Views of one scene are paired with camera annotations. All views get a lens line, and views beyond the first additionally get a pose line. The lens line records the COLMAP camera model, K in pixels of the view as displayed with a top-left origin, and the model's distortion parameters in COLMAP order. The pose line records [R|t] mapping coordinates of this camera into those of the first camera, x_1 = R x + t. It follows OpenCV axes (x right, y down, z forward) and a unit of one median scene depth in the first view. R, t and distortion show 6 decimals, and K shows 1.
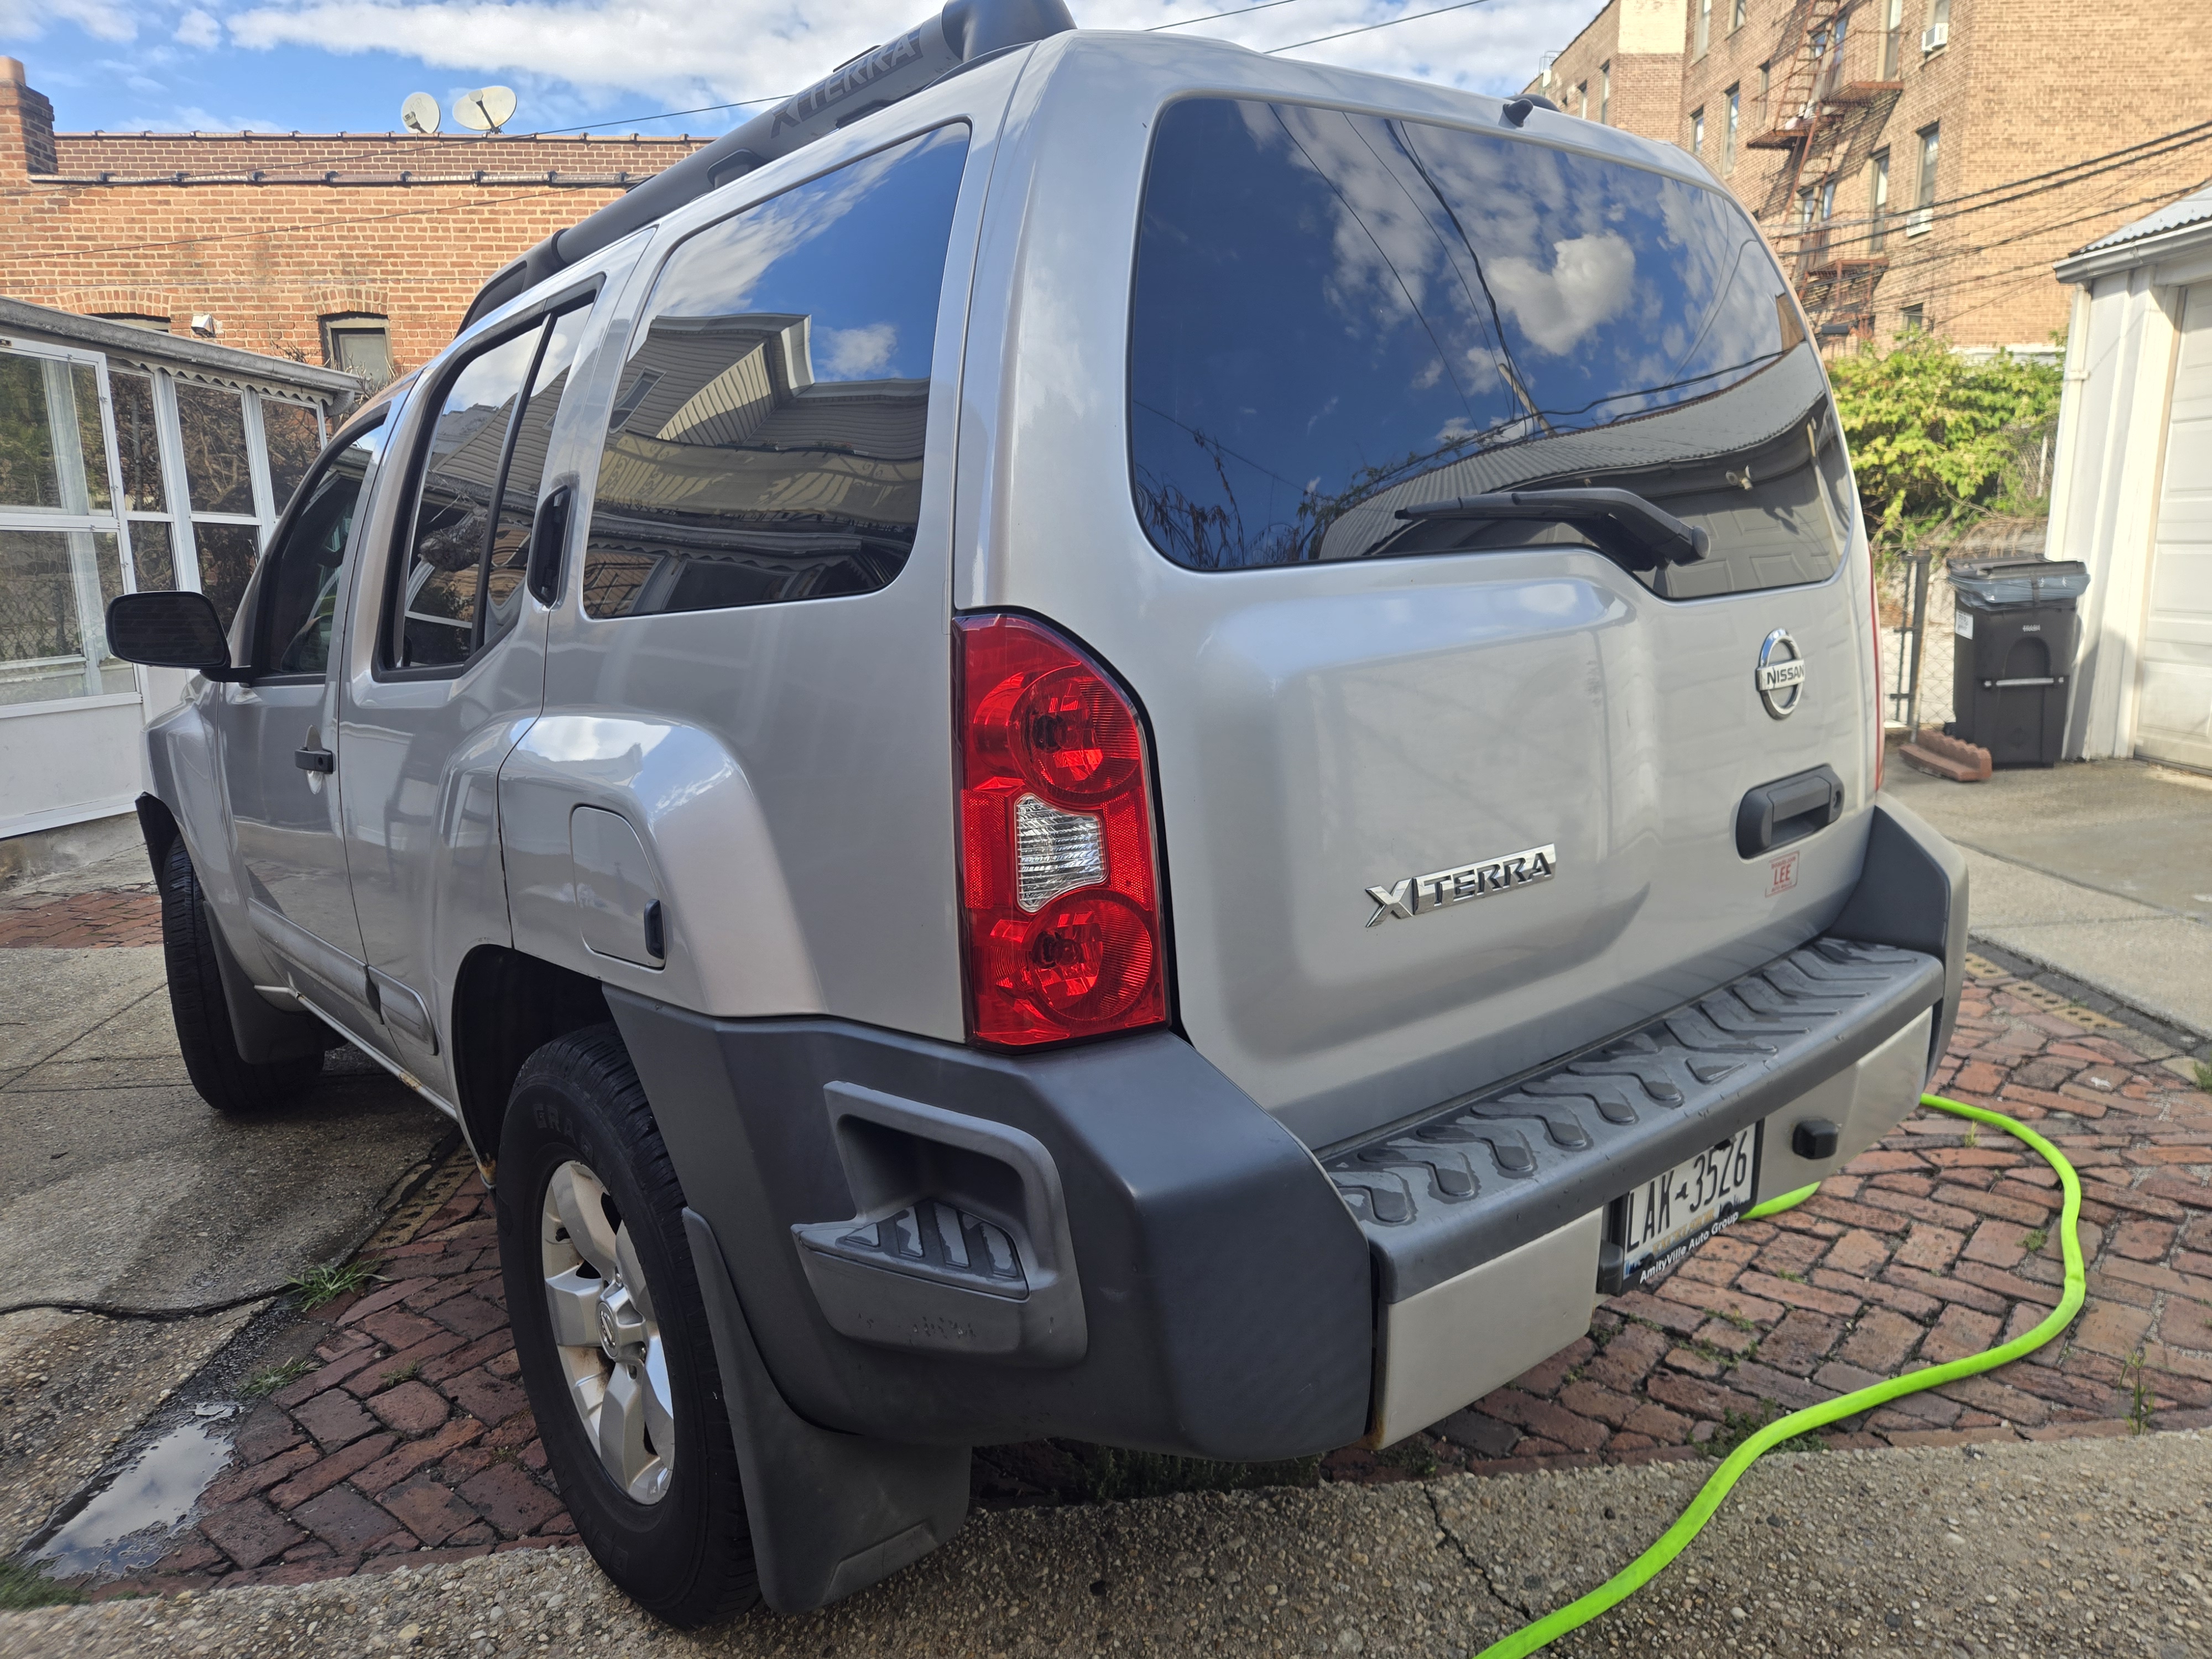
lens RADIAL K [[1474.5, 0, 1099.1], [0, 1474.5, 842.4], [0, 0, 1]] dist [0.002732, -0.004199]
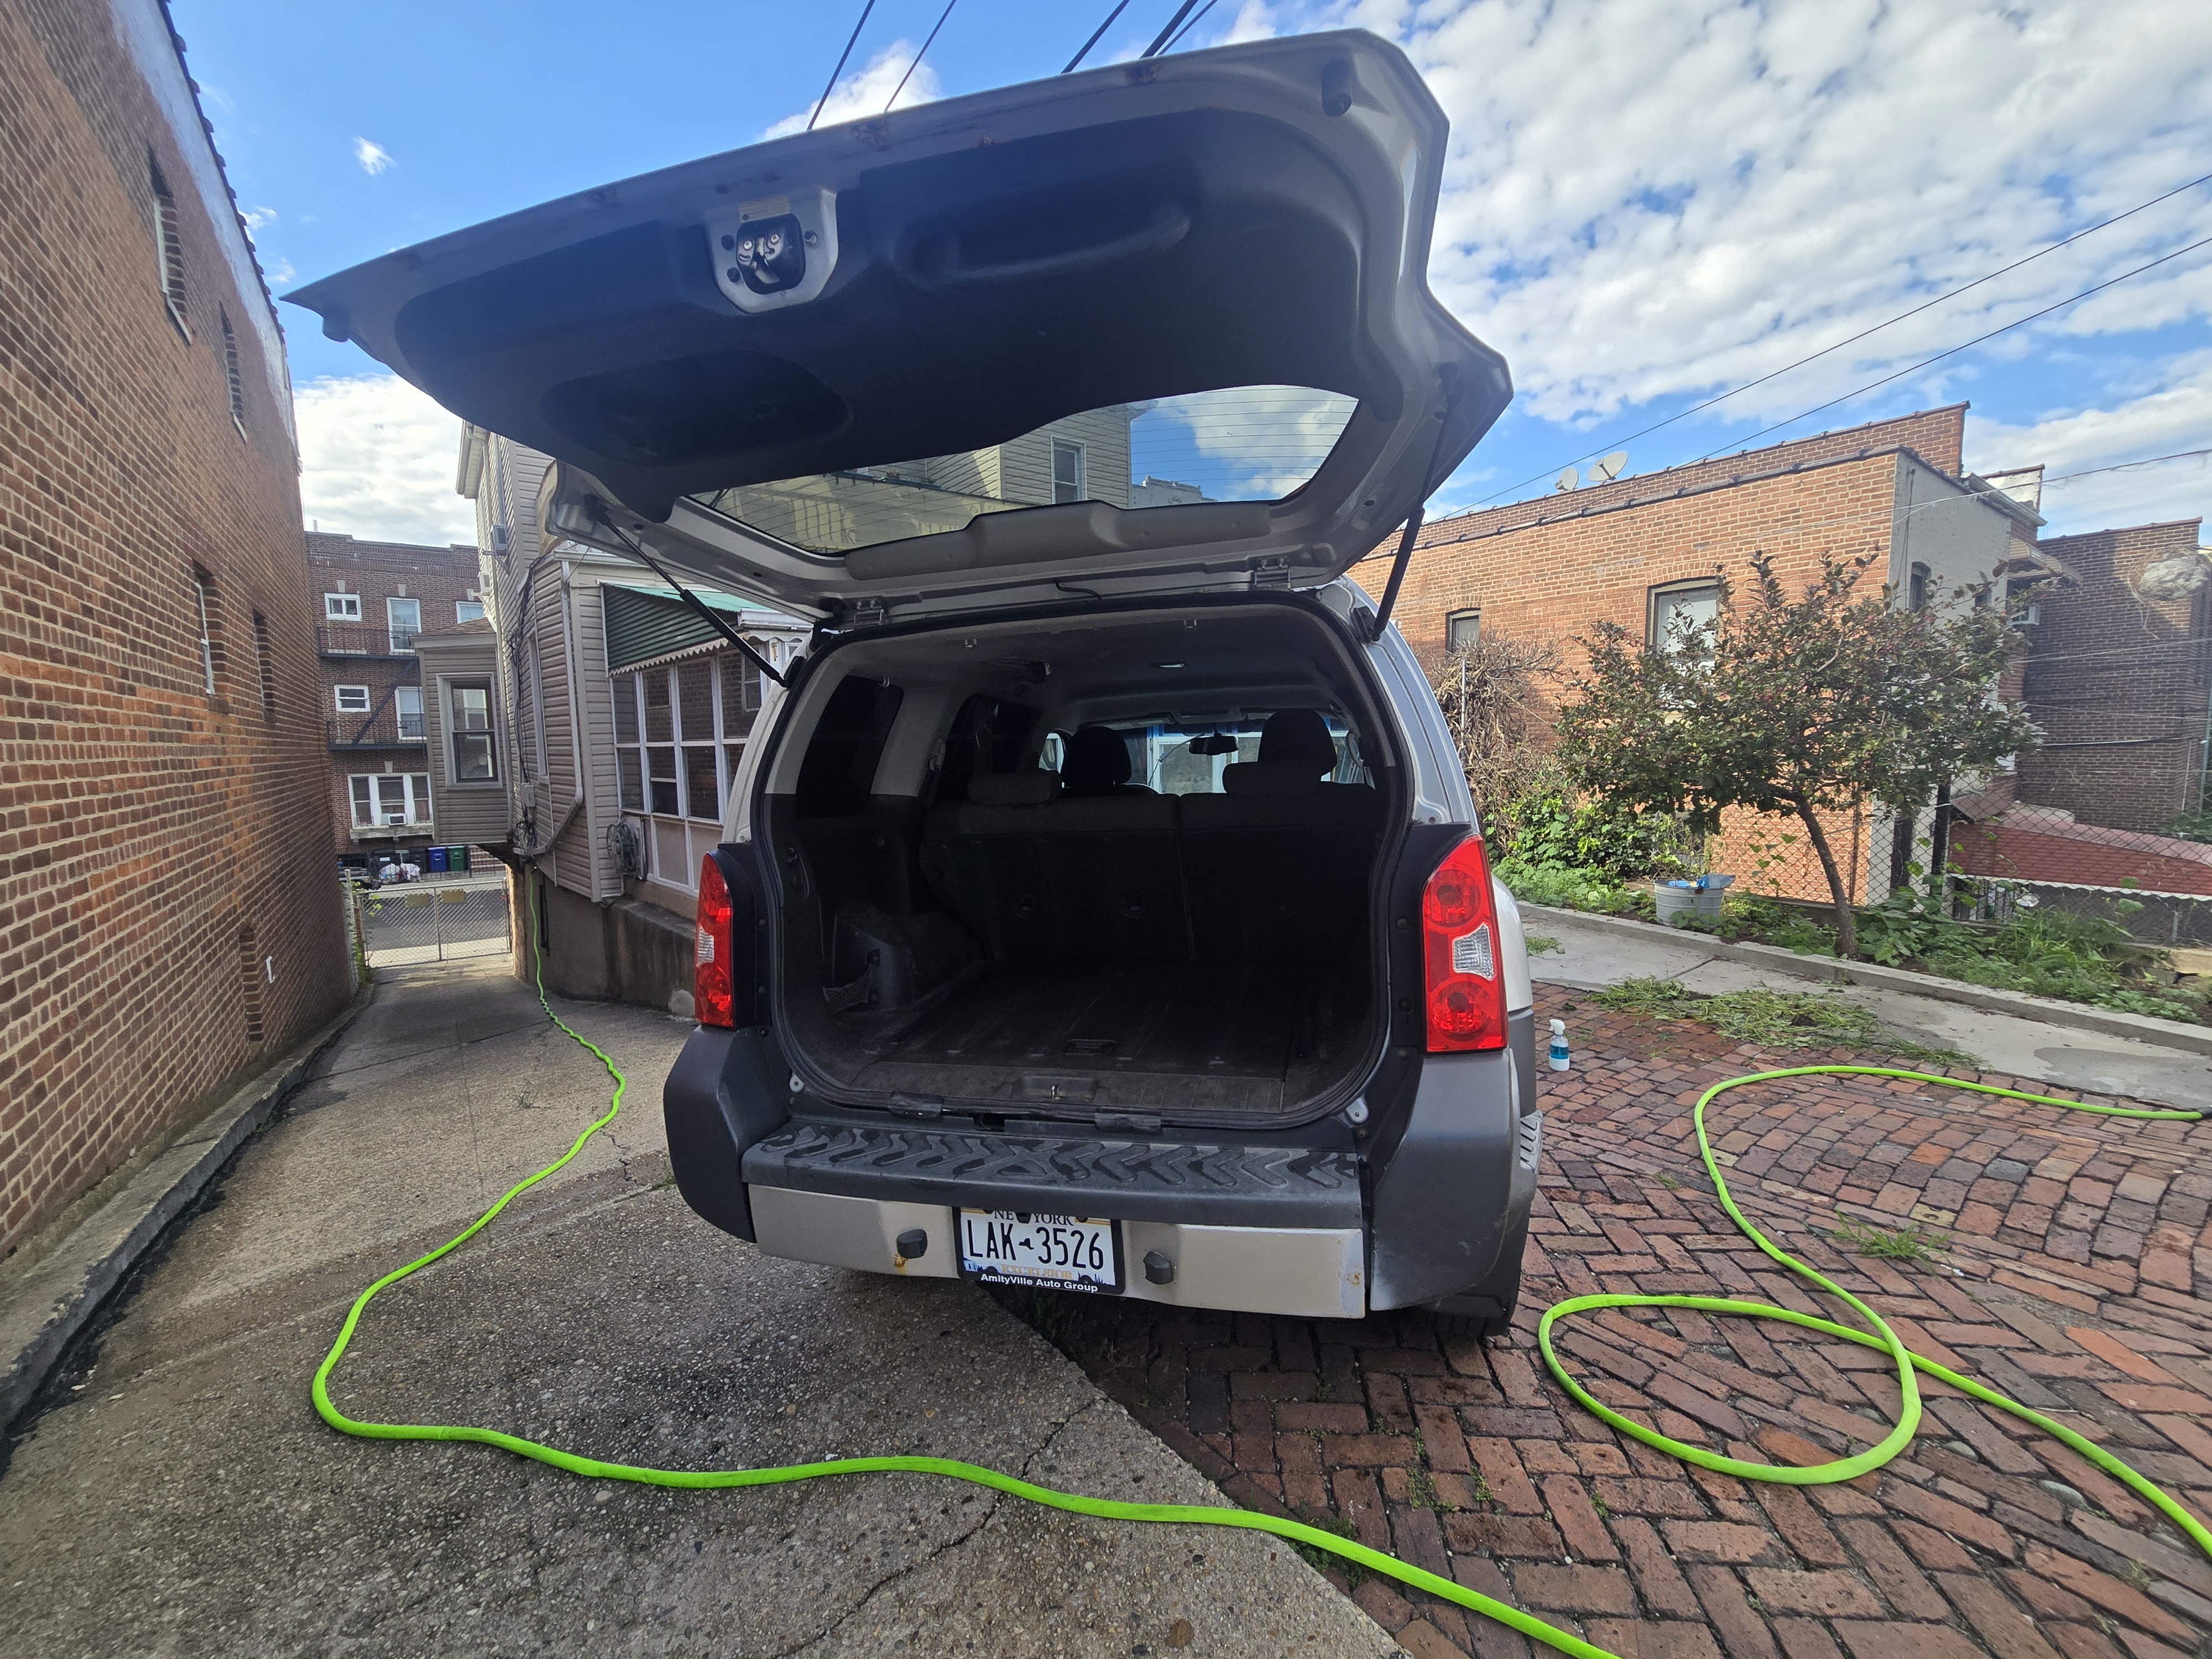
lens RADIAL K [[893.7, 0, 1098.6], [0, 893.7, 823.2], [0, 0, 1]] dist [0.008991, 0.000292]
pose [[0.594656, 0.070669, -0.800868, 0.746505], [-0.142739, 0.989584, -0.018665, -0.136281], [0.791208, 0.125414, 0.598550, 0.249036]]
